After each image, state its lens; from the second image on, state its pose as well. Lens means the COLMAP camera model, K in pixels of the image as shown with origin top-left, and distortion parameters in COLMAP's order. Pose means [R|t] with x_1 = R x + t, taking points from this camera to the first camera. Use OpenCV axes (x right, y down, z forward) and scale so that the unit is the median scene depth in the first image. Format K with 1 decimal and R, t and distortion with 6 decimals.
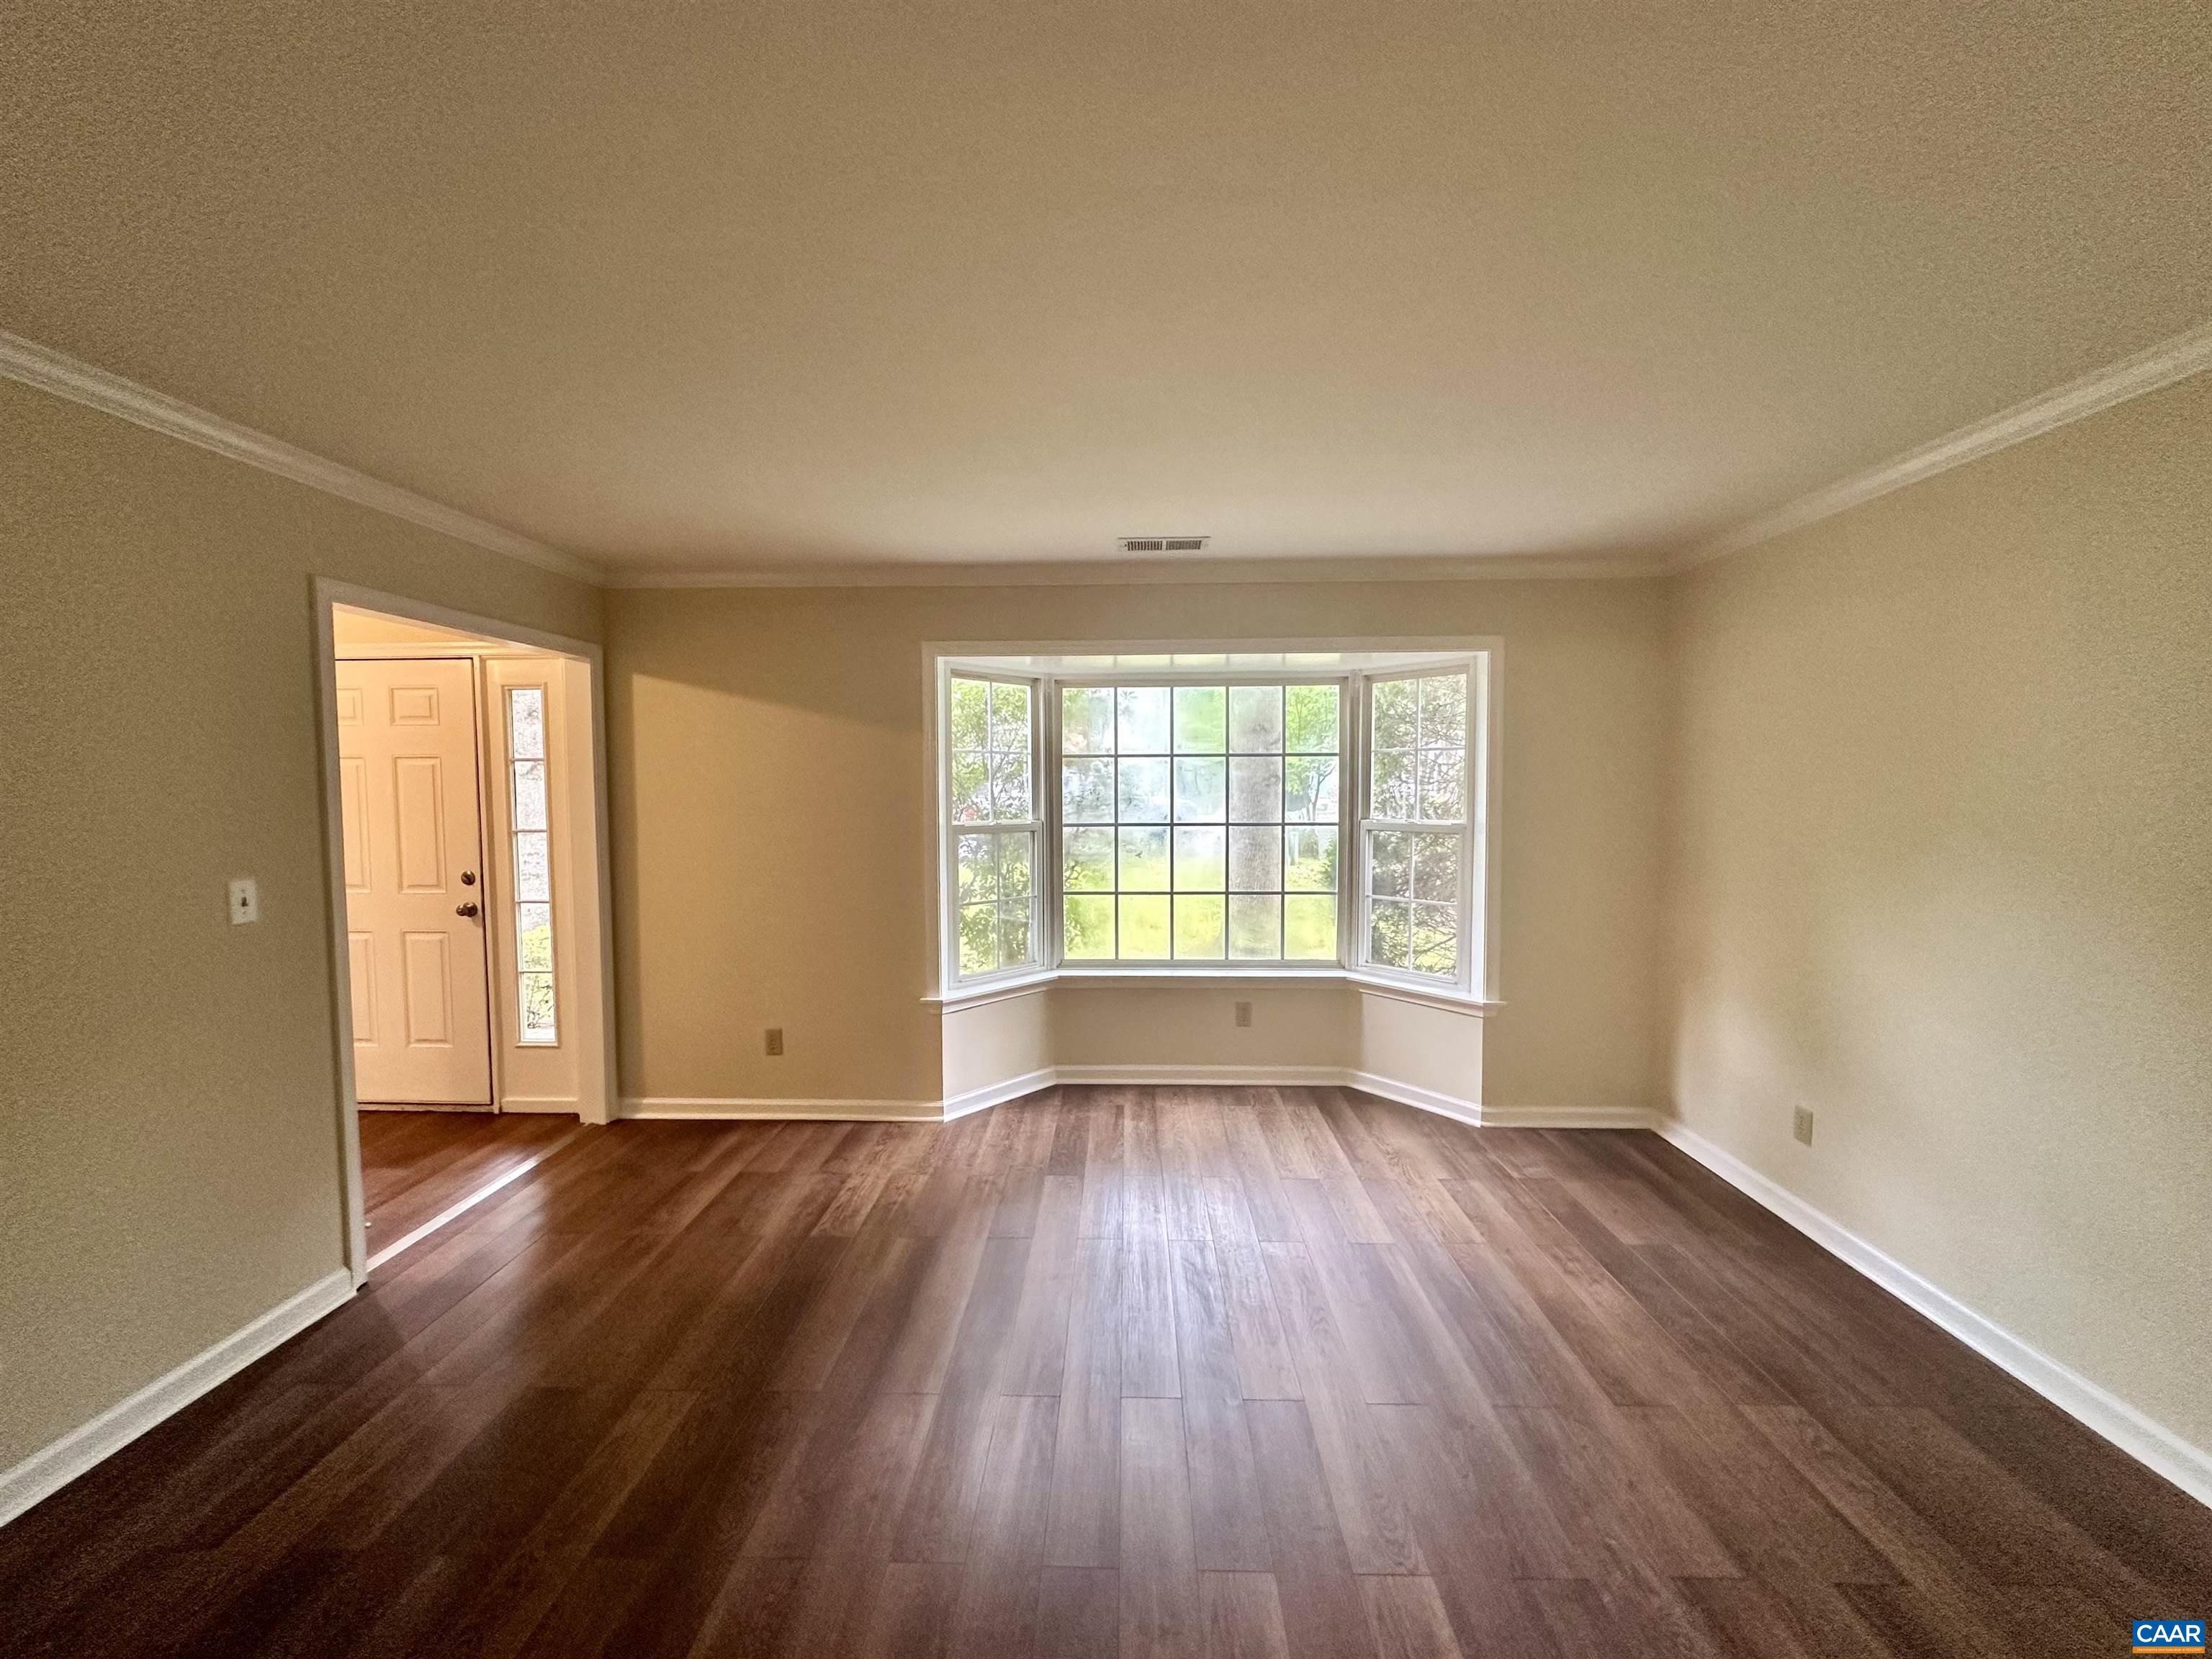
lens RADIAL K [[881.2, 0, 1106.0], [0, 881.2, 829.5], [0, 0, 1]] dist [0.000835, -0.000106]
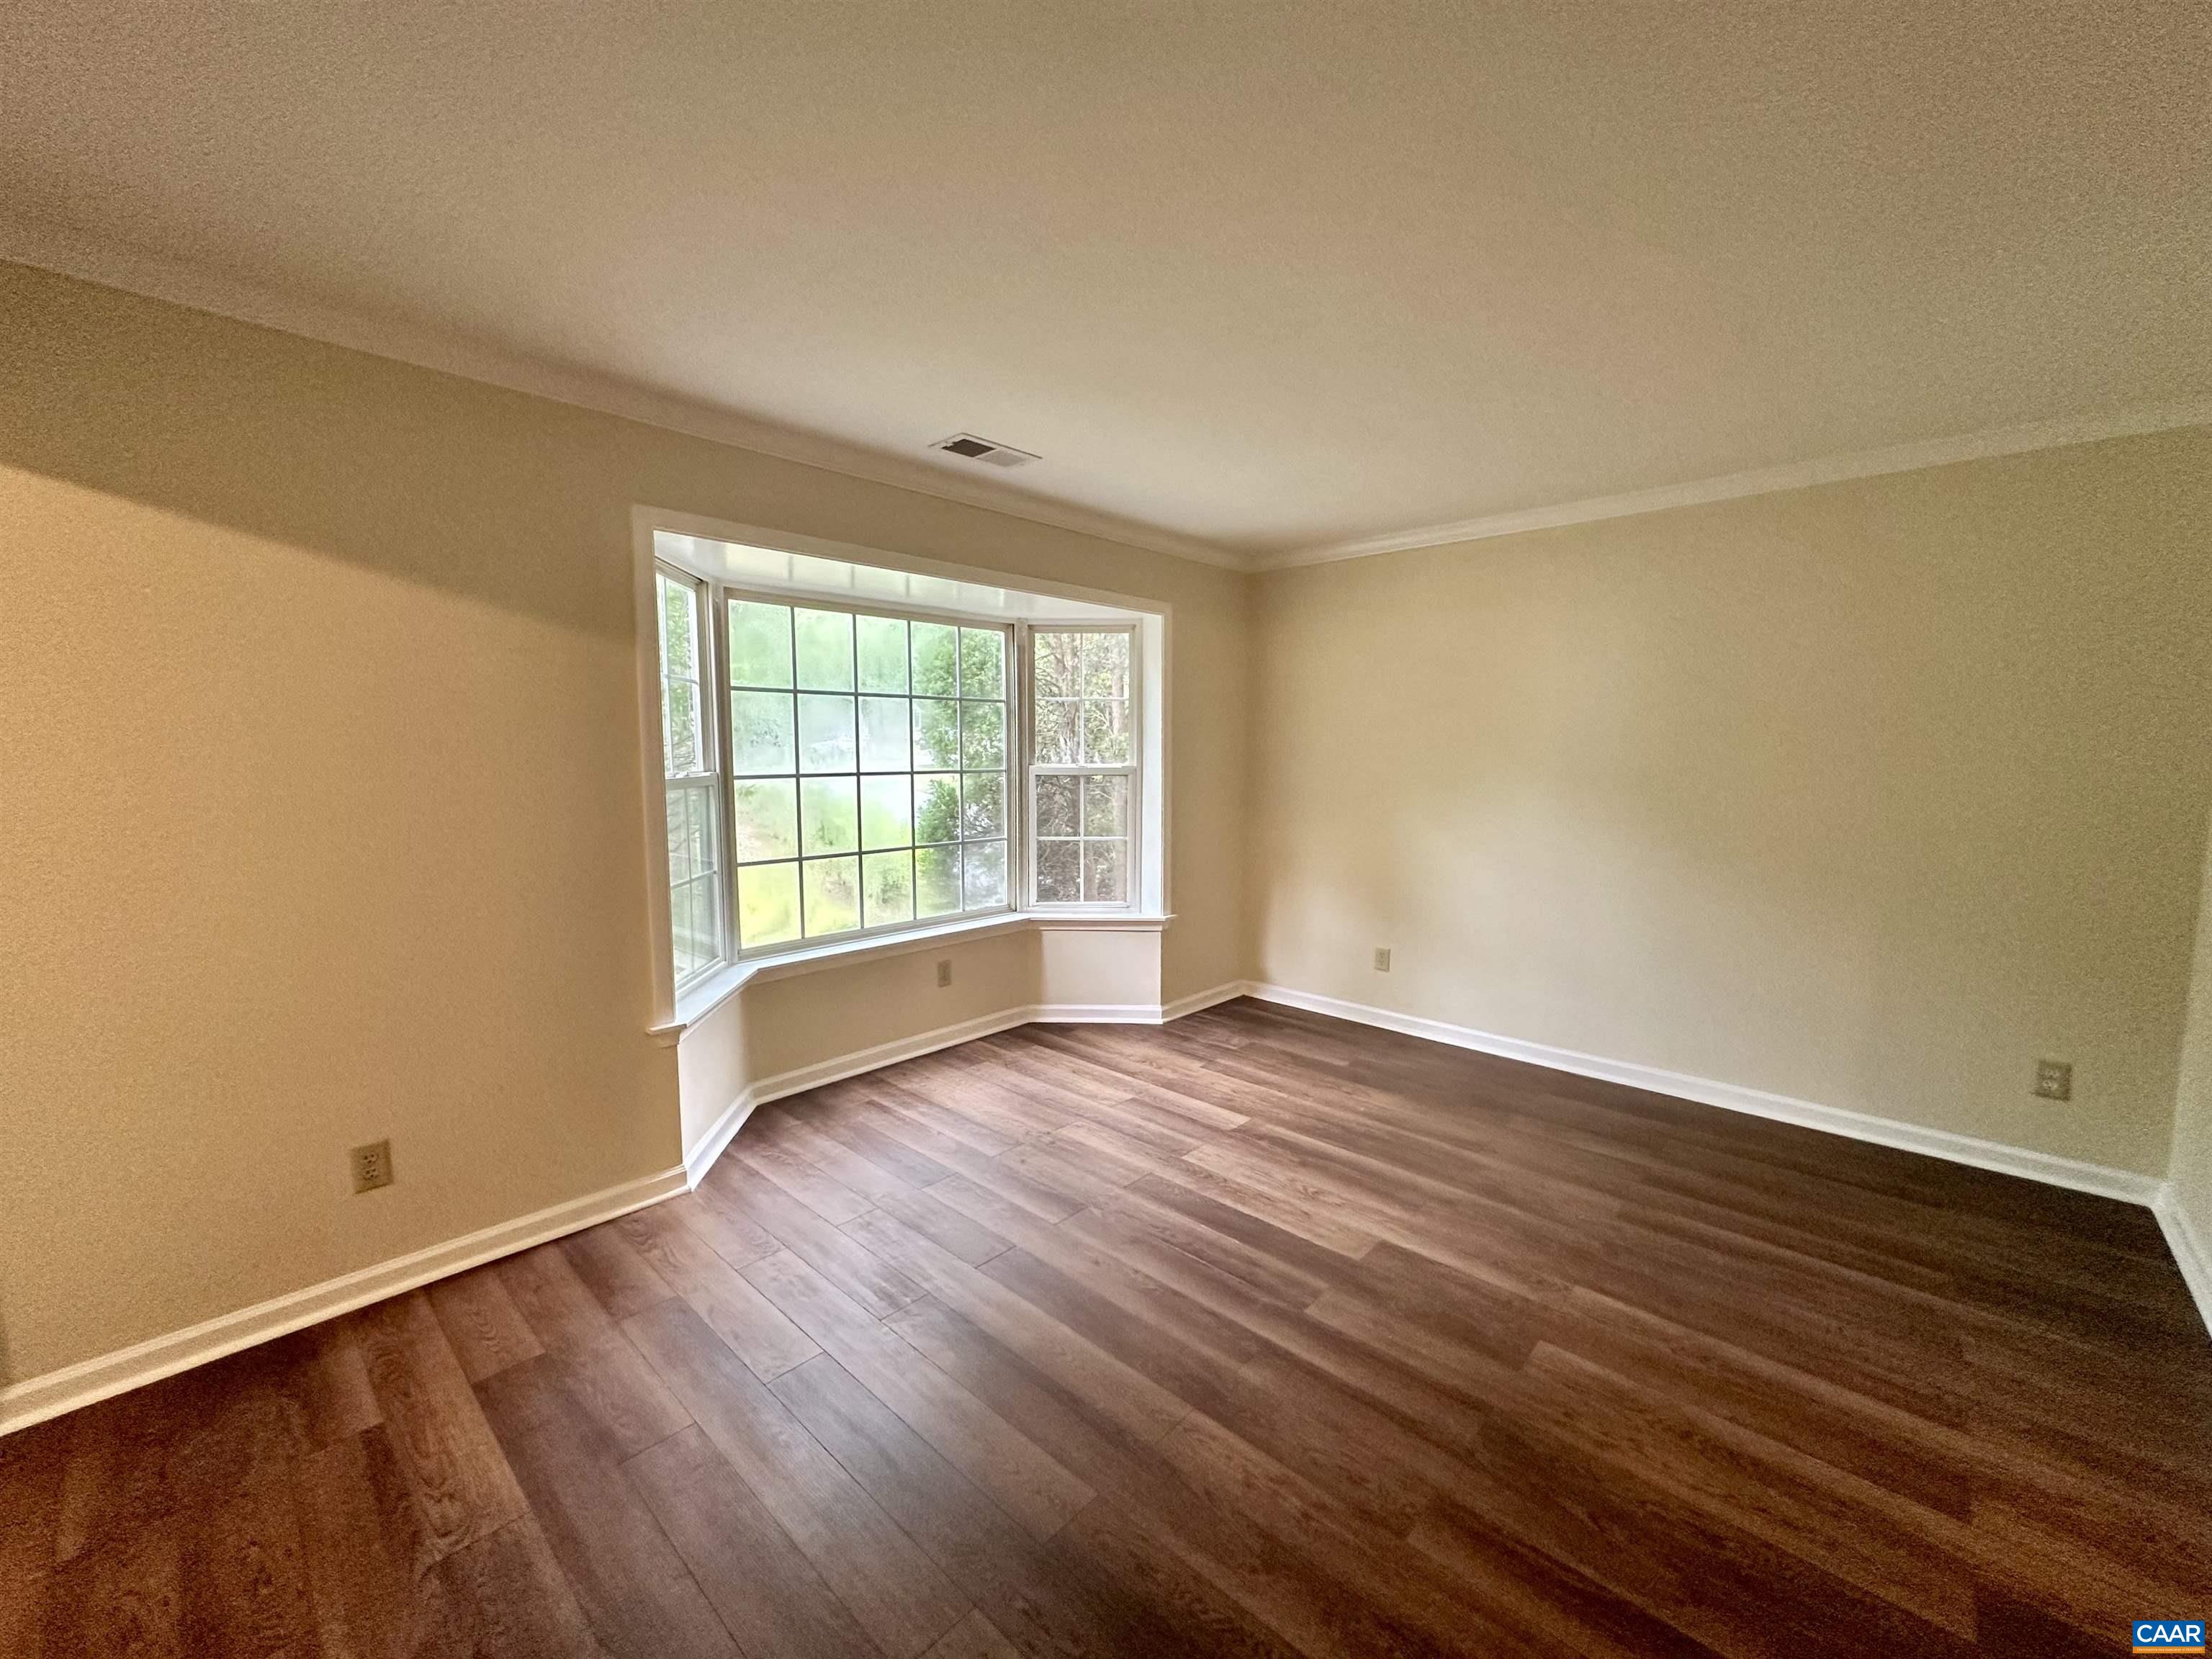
lens RADIAL K [[881.2, 0, 1106.0], [0, 881.2, 829.5], [0, 0, 1]] dist [0.000835, -0.000106]
pose [[0.662455, -0.066703, 0.746126, -0.476010], [0.037509, 0.997732, 0.055893, 0.010487], [-0.748162, -0.009040, 0.663454, 0.273140]]
